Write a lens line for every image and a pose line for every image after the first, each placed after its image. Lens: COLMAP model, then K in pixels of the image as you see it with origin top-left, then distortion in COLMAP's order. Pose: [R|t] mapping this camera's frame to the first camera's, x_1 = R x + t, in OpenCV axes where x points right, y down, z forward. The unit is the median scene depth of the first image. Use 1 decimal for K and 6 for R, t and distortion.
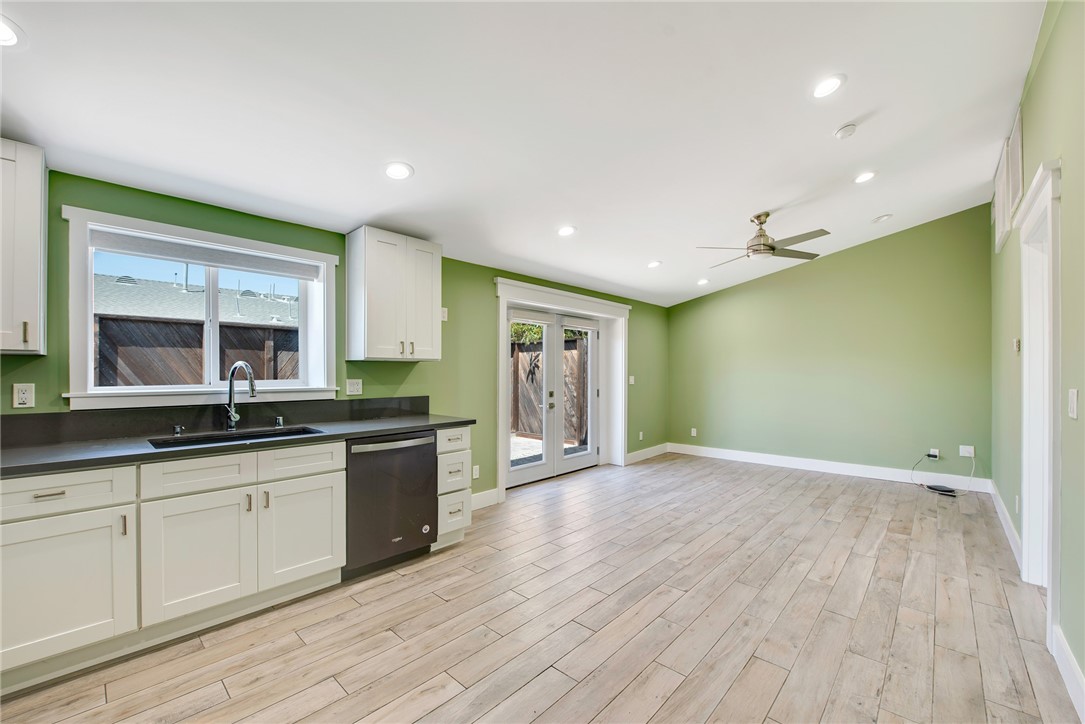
lens RADIAL K [[434.8, 0, 540.3], [0, 434.8, 375.8], [0, 0, 1]] dist [-0.015882, -0.002132]
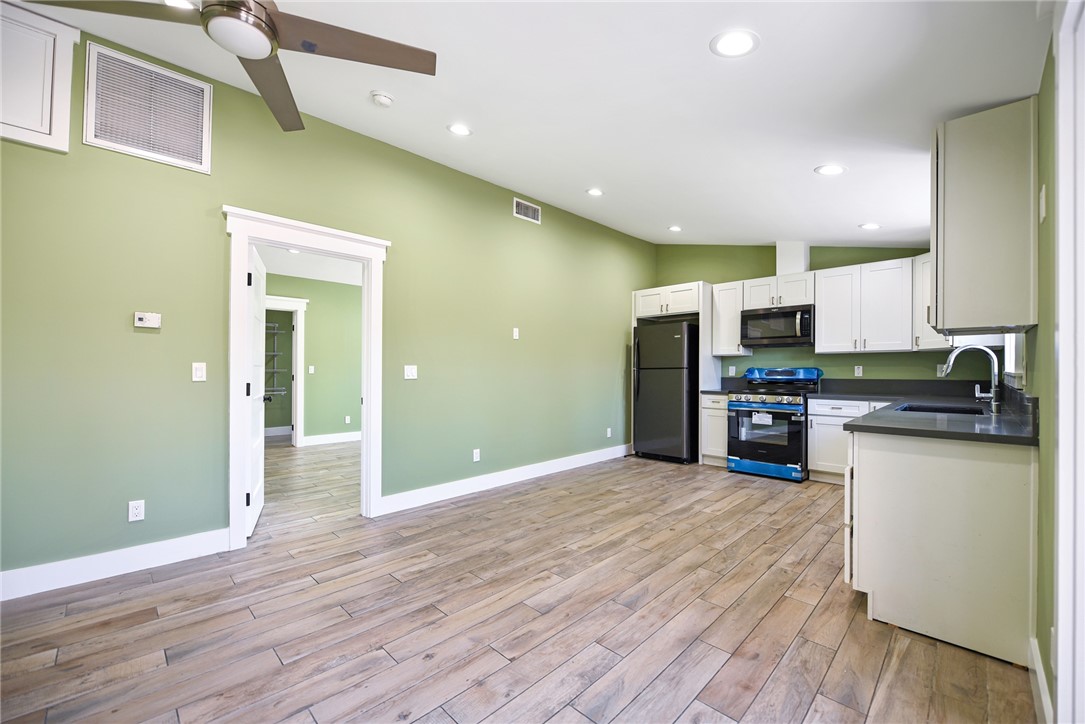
lens RADIAL K [[434.8, 0, 540.5], [0, 434.8, 372.6], [0, 0, 1]] dist [-0.015882, -0.002132]
pose [[-0.999372, -0.001287, 0.035405, 0.296878], [-0.000747, 0.999883, 0.015257, 0.016778], [-0.035420, 0.015221, -0.999257, 1.754266]]
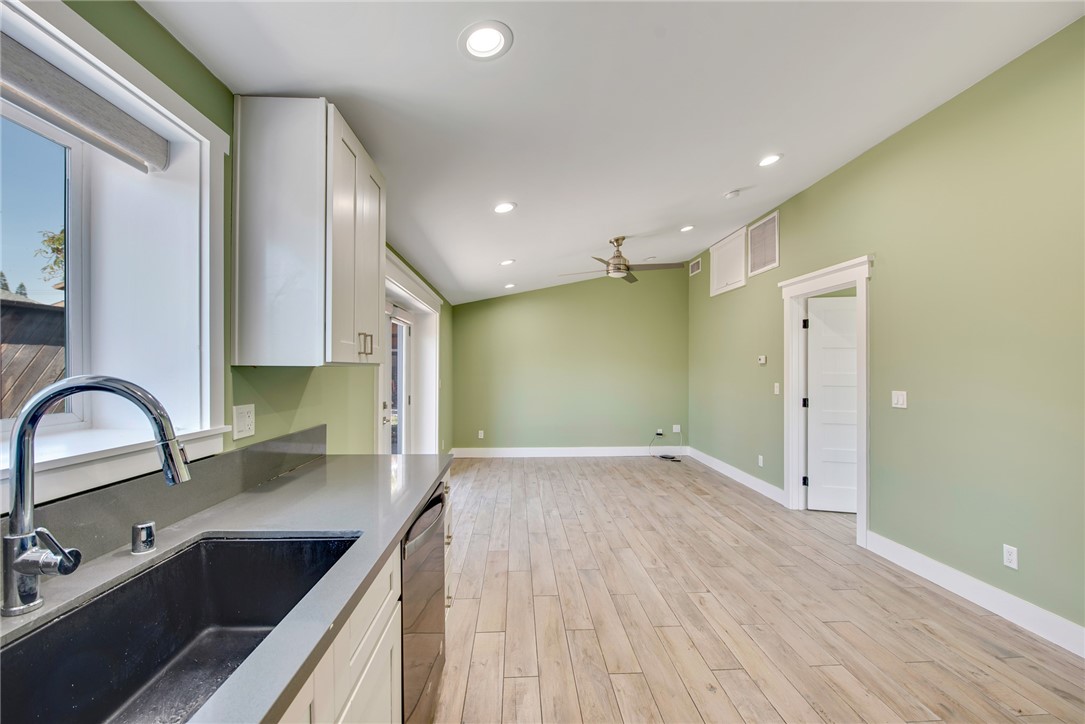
lens RADIAL K [[434.8, 0, 539.4], [0, 434.8, 365.1], [0, 0, 1]] dist [-0.015882, -0.002132]
pose [[0.692253, 0.008546, 0.721604, -0.578322], [0.002328, 0.999898, -0.014075, -0.029355], [-0.721651, 0.011423, 0.692163, 0.464723]]
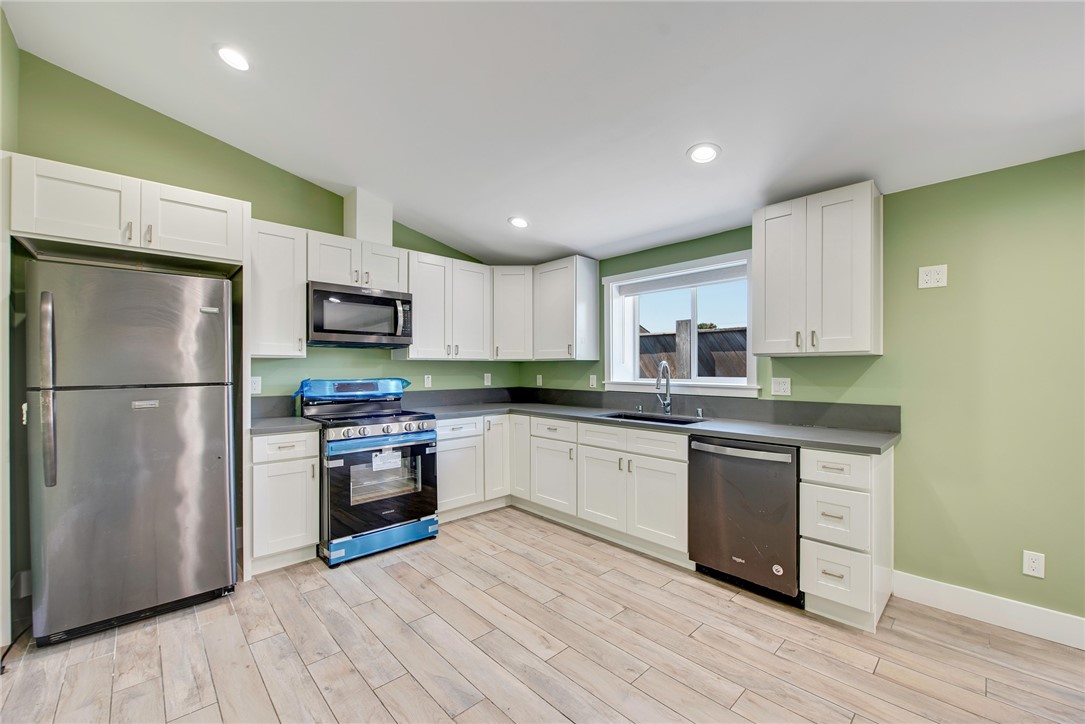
lens RADIAL K [[434.8, 0, 544.4], [0, 434.8, 368.5], [0, 0, 1]] dist [-0.015882, -0.002132]
pose [[-0.061404, -0.001625, -0.998112, 0.518247], [-0.008077, 0.999967, -0.001131, -0.006048], [0.998080, 0.007992, -0.061415, 0.597904]]
